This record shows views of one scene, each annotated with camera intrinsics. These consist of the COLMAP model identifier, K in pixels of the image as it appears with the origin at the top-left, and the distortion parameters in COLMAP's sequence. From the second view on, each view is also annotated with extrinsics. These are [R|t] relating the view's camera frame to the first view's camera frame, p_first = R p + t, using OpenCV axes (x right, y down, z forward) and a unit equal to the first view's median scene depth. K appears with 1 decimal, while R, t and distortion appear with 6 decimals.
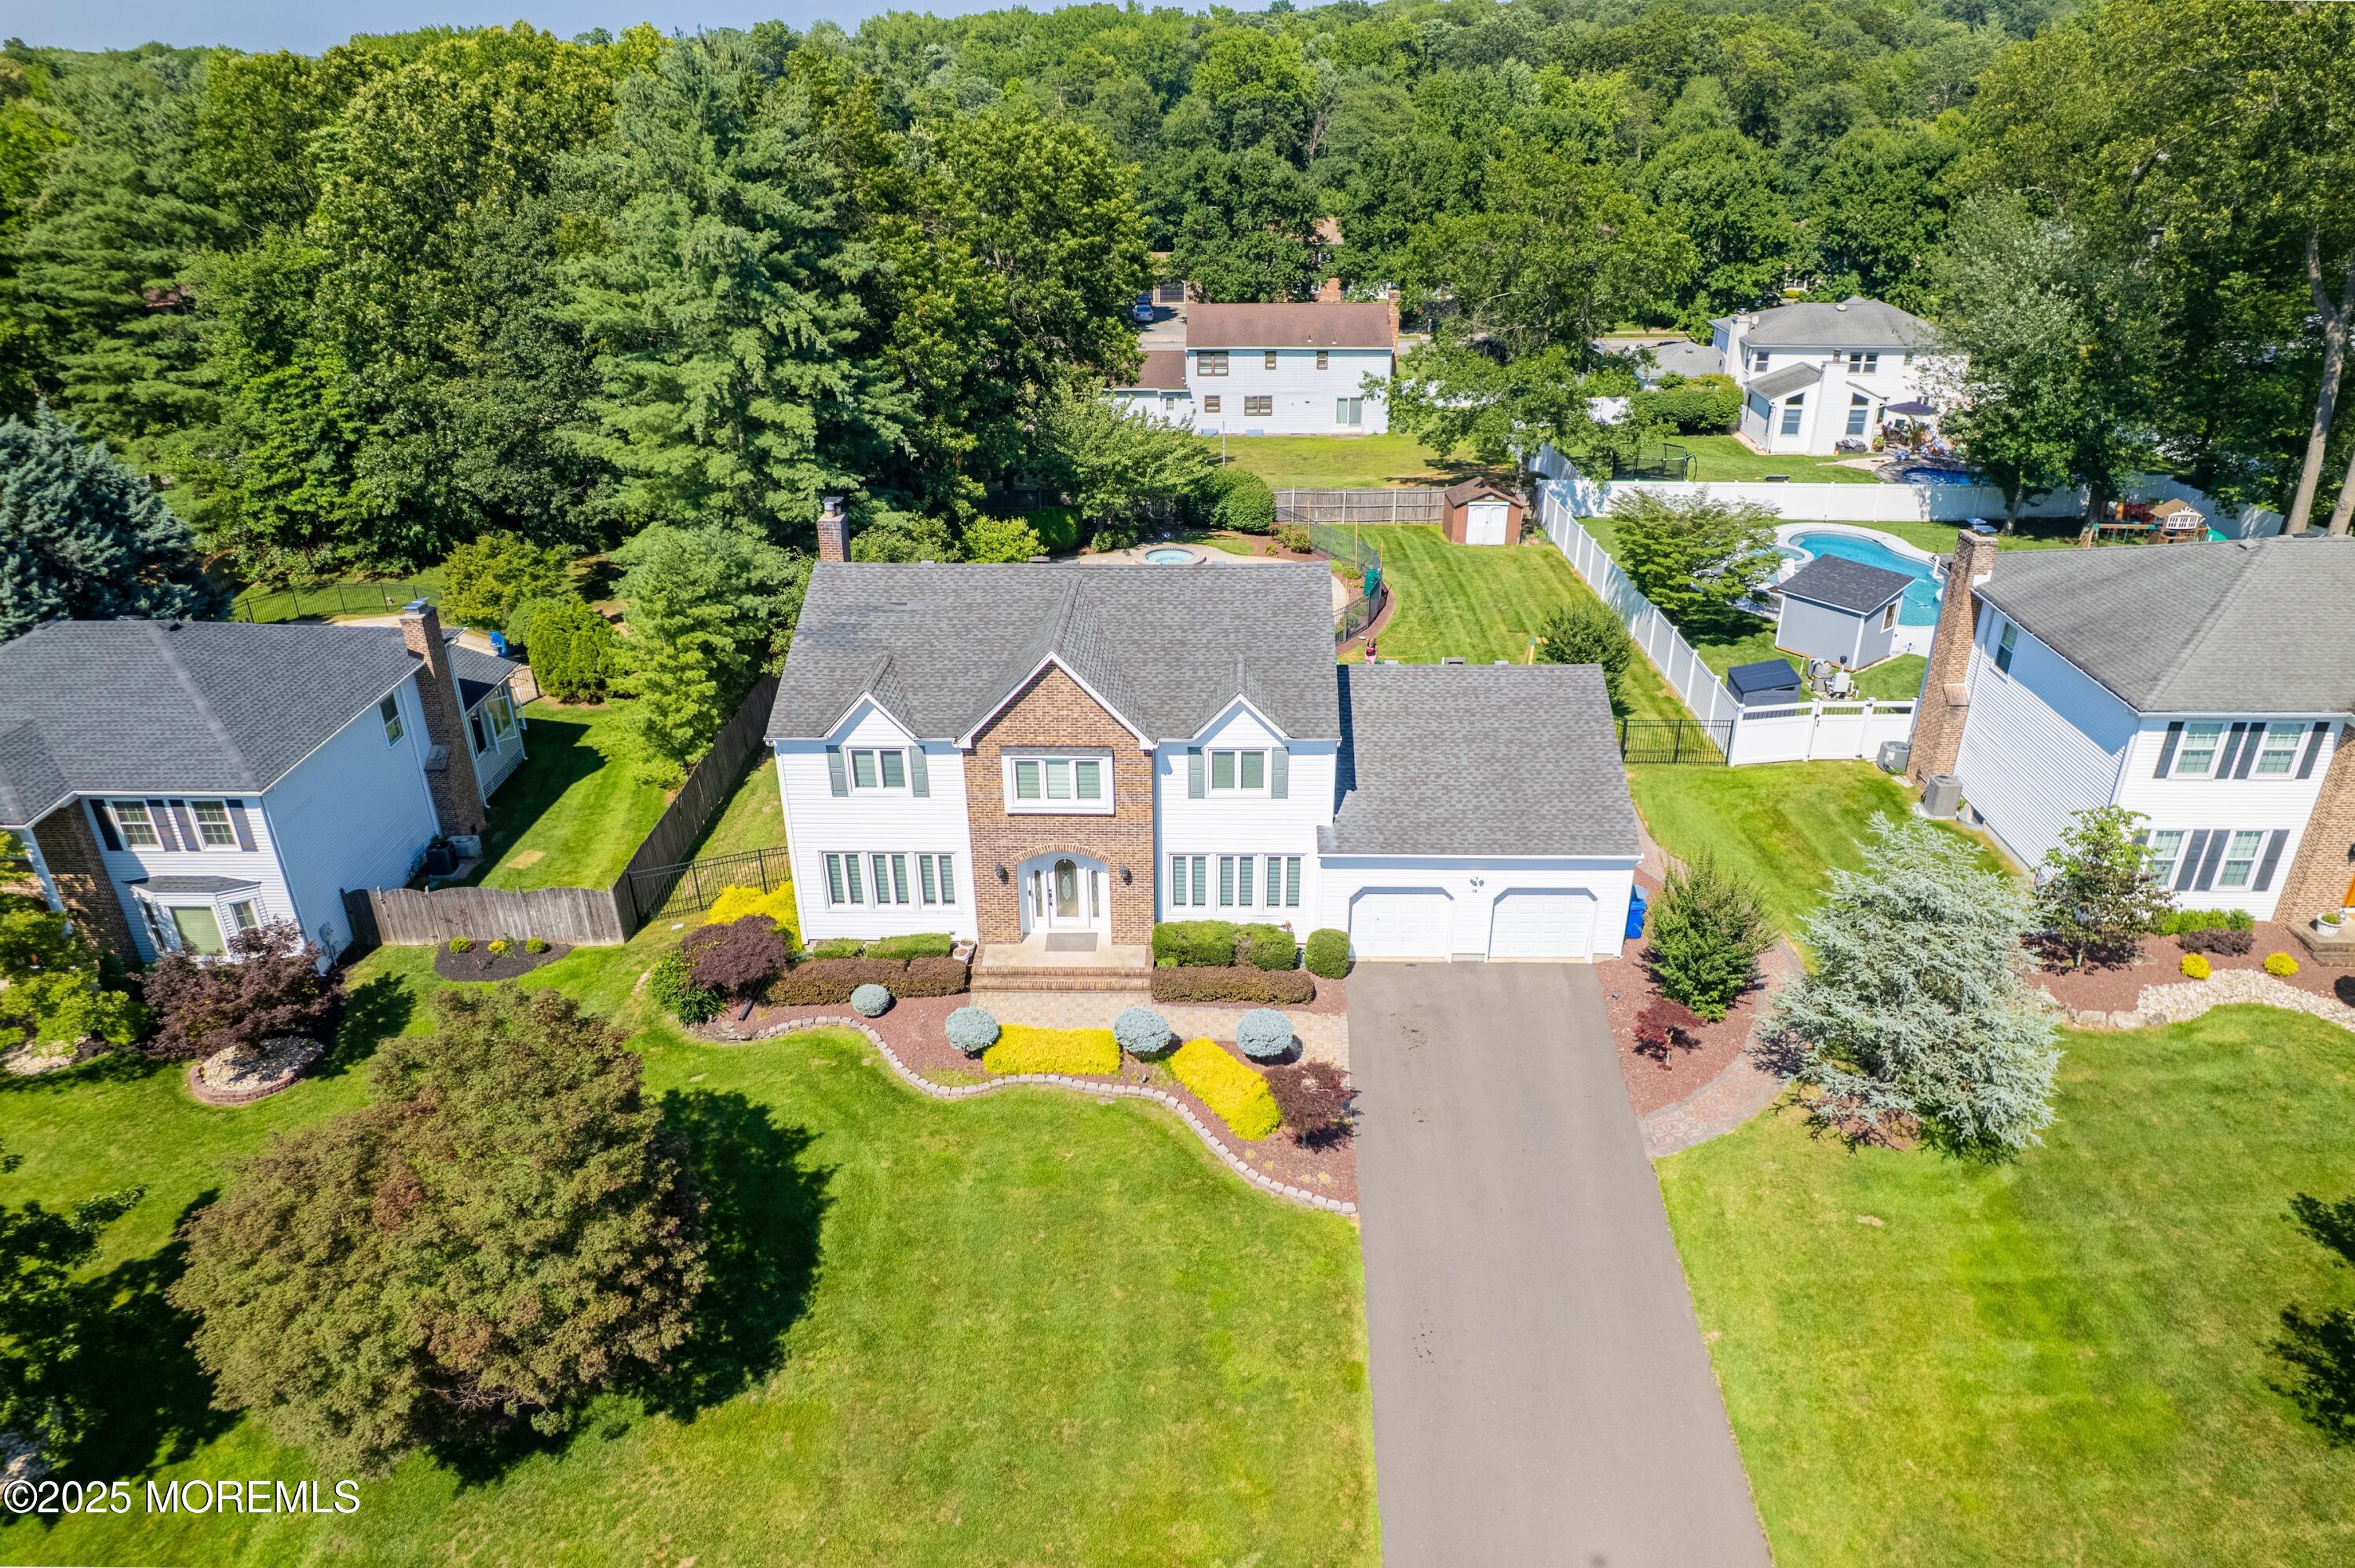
lens RADIAL K [[1524.5, 0, 1173.8], [0, 1524.5, 794.7], [0, 0, 1]] dist [-0.075946, 0.067792]
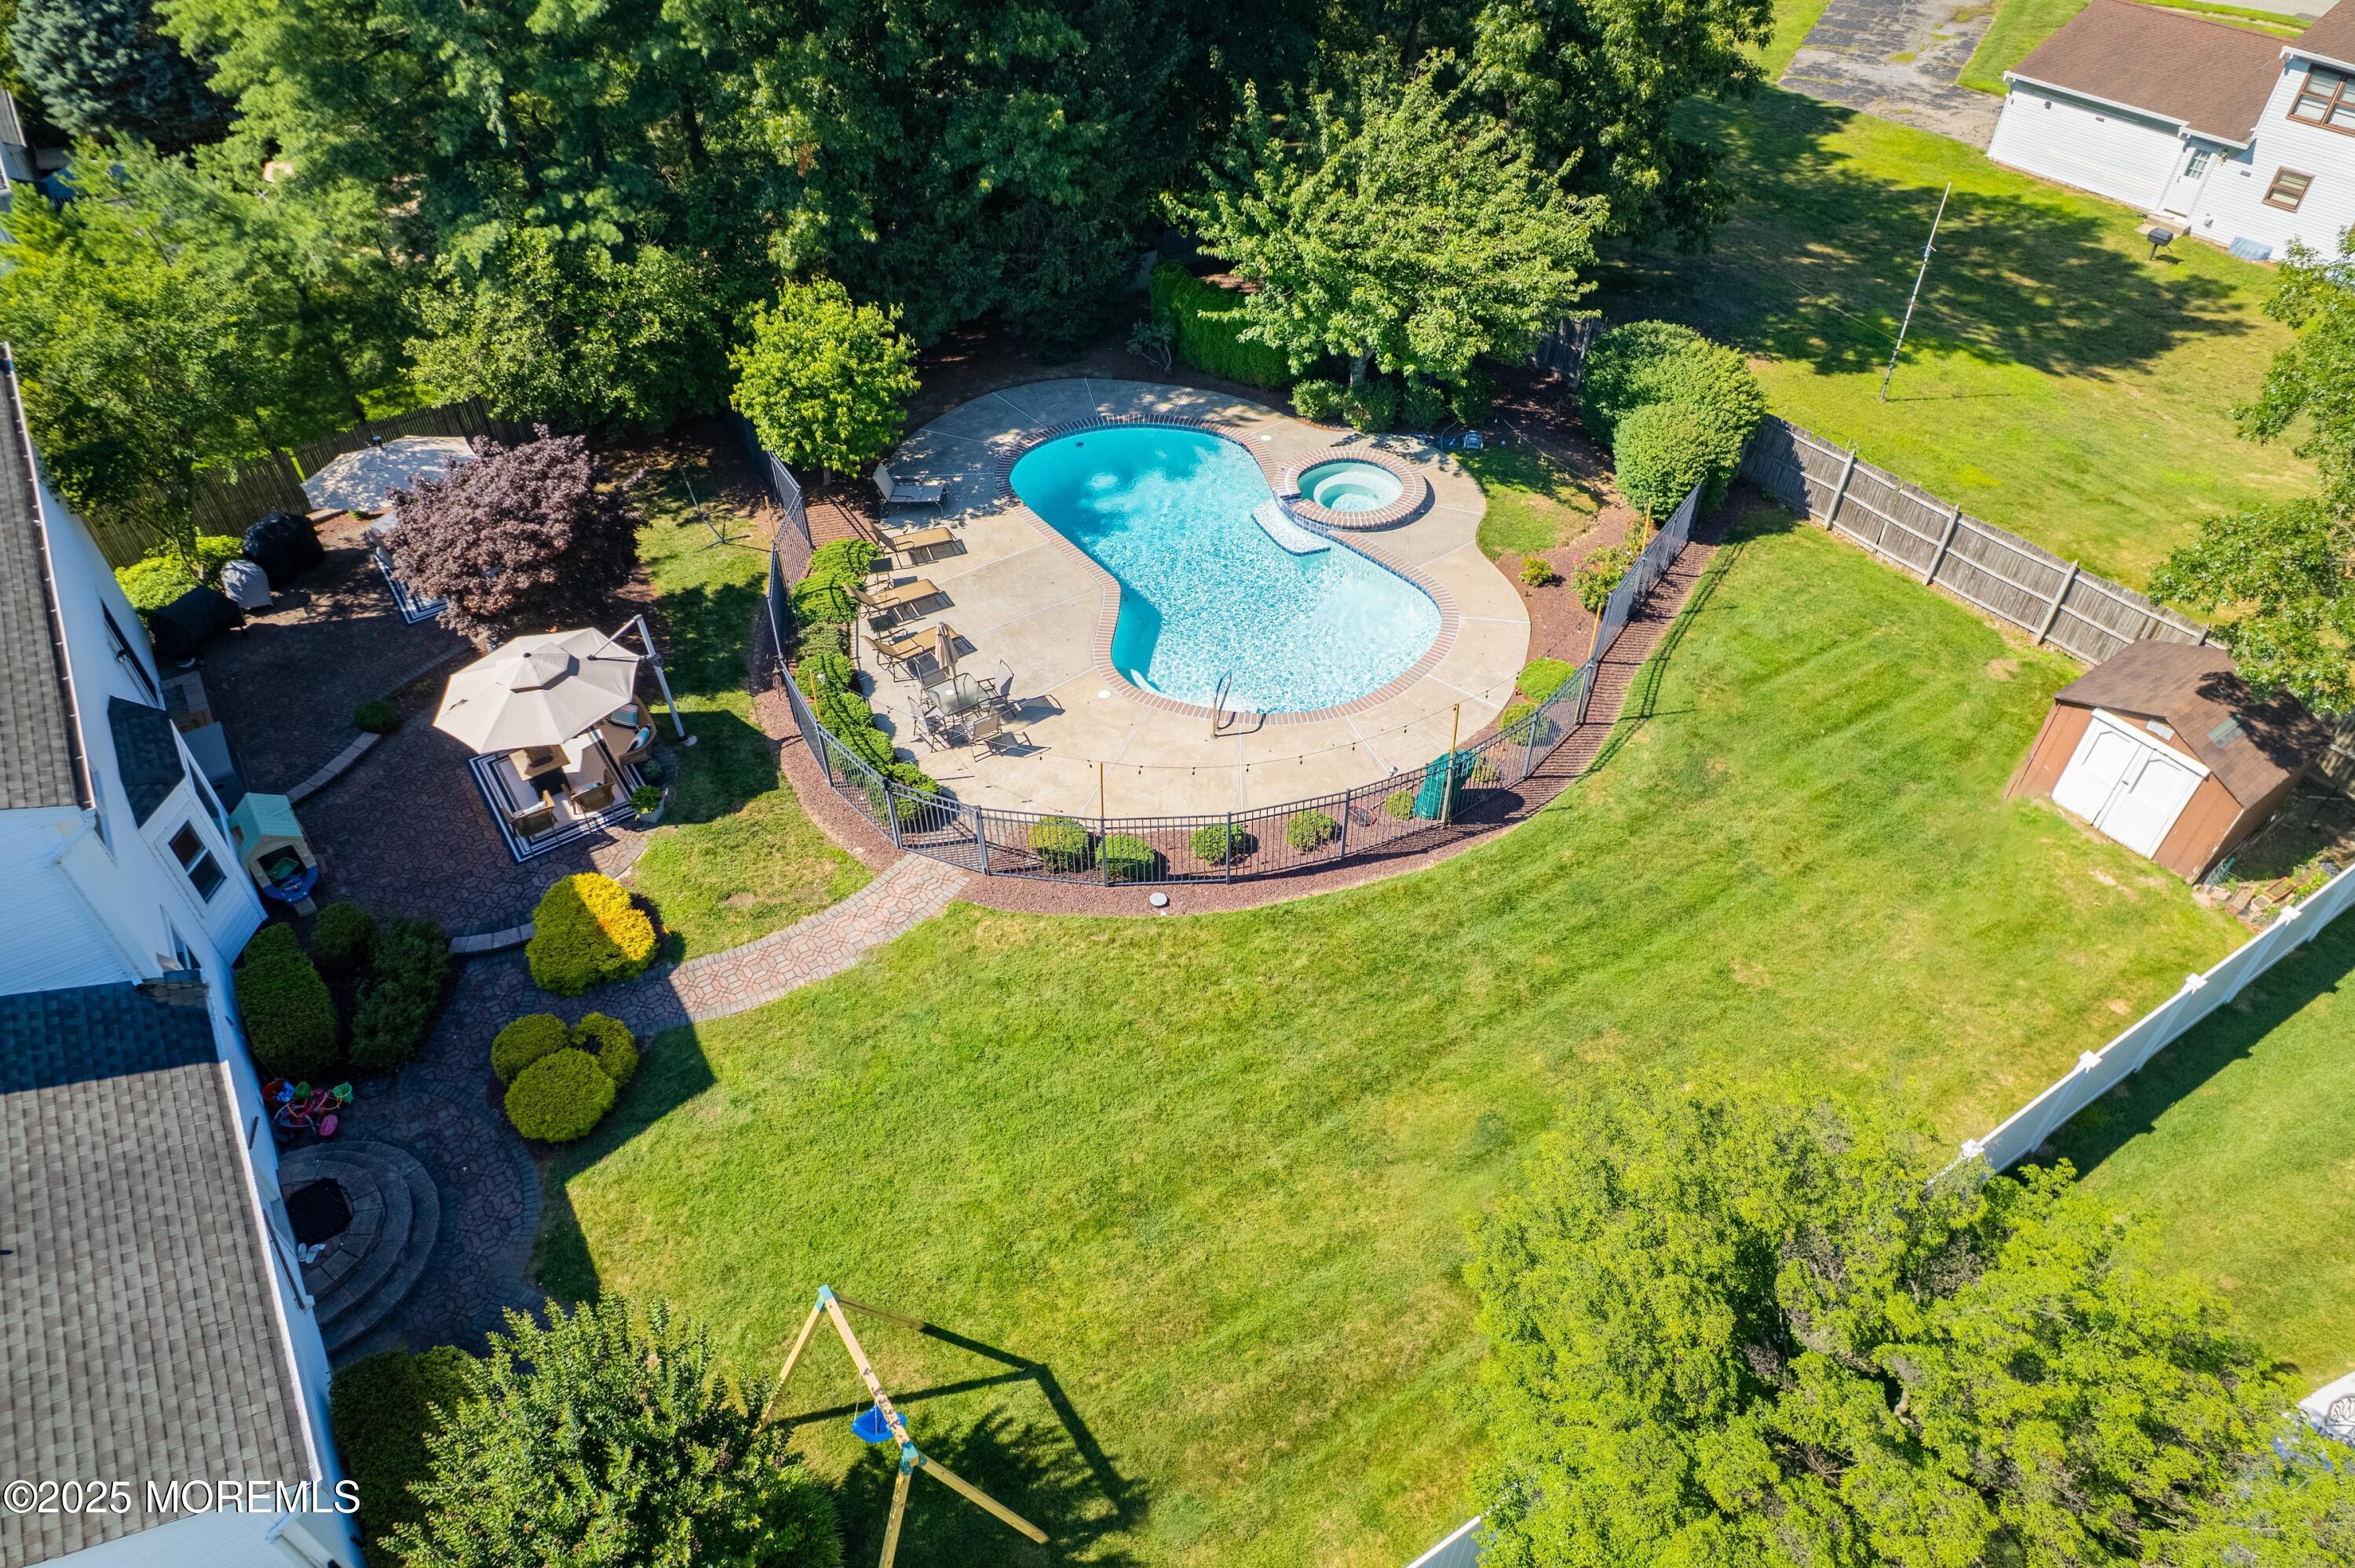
lens RADIAL K [[1515.2, 0, 1180.5], [0, 1515.2, 822.4], [0, 0, 1]] dist [-0.070547, 0.060913]
pose [[0.576279, 0.567835, -0.587763, 0.556186], [-0.360683, 0.822076, 0.440568, -0.472790], [0.733355, -0.041894, 0.678553, 1.158710]]
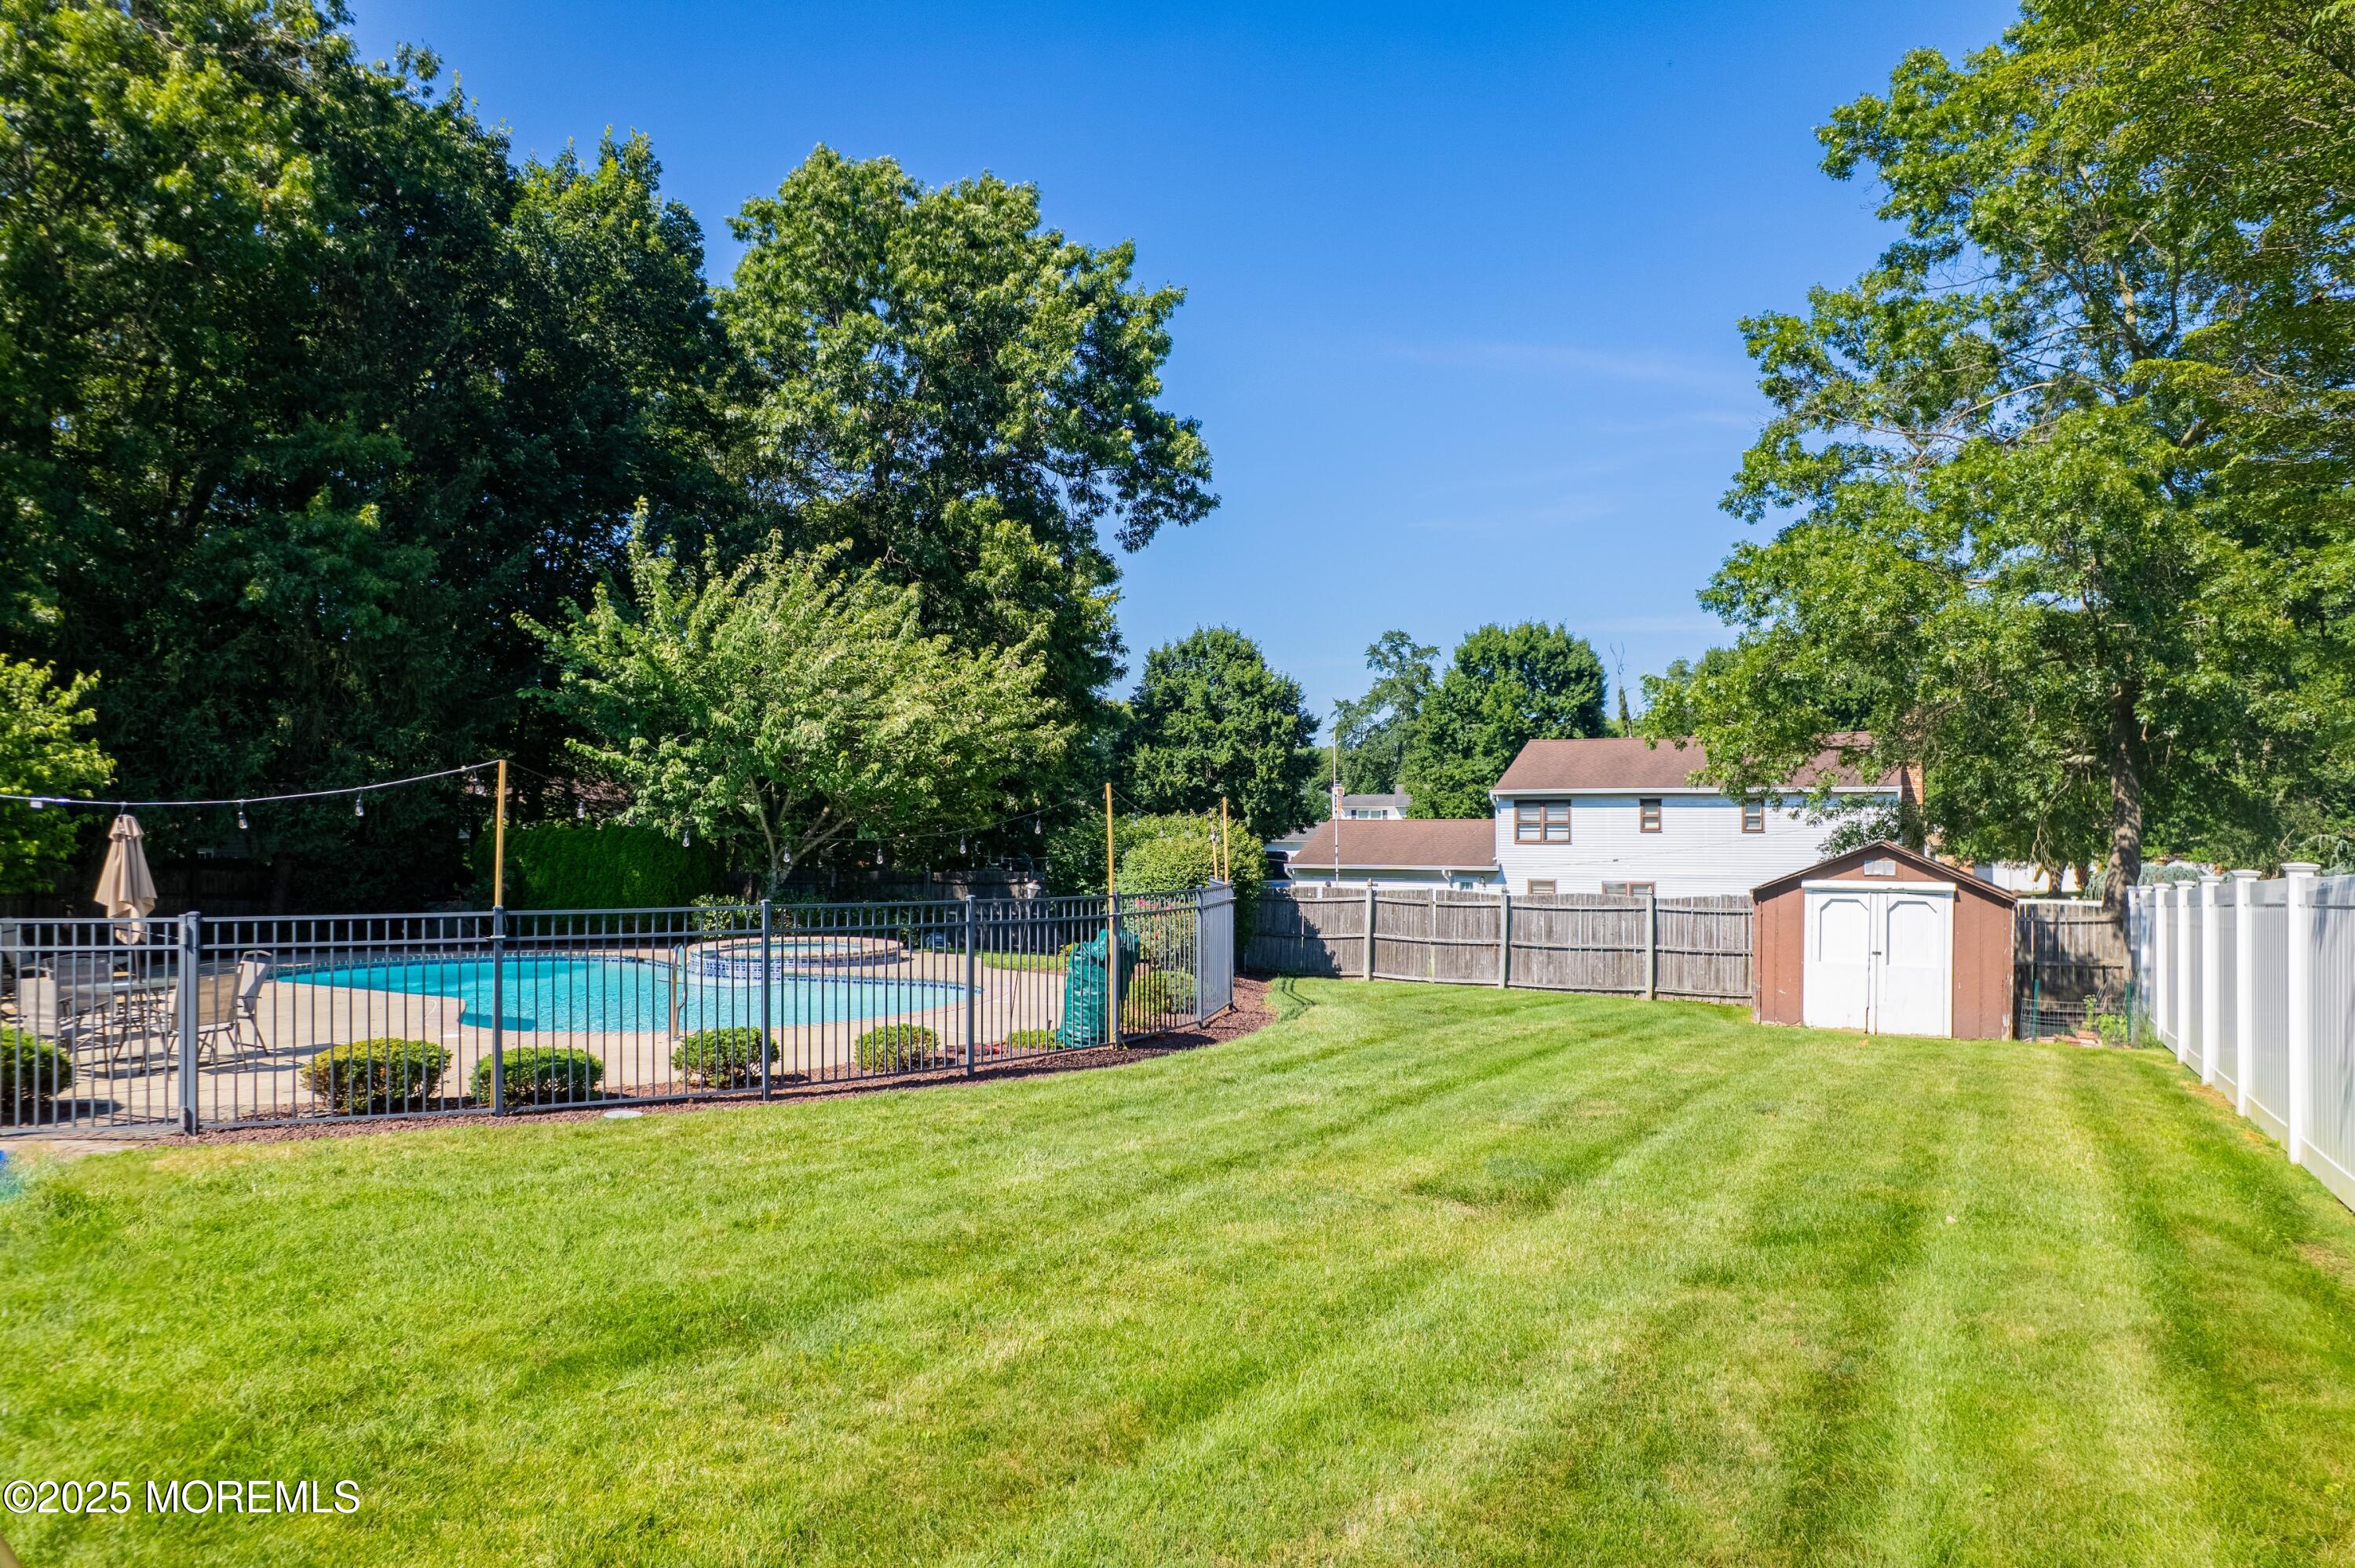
lens RADIAL K [[1504.6, 0, 1187.2], [0, 1504.6, 789.1], [0, 0, 1]] dist [-0.034814, 0.000035]
pose [[0.887505, 0.001740, -0.460795, 0.424236], [-0.213822, 0.887371, -0.408476, -0.125839], [0.408185, 0.461053, 0.787918, 1.370487]]
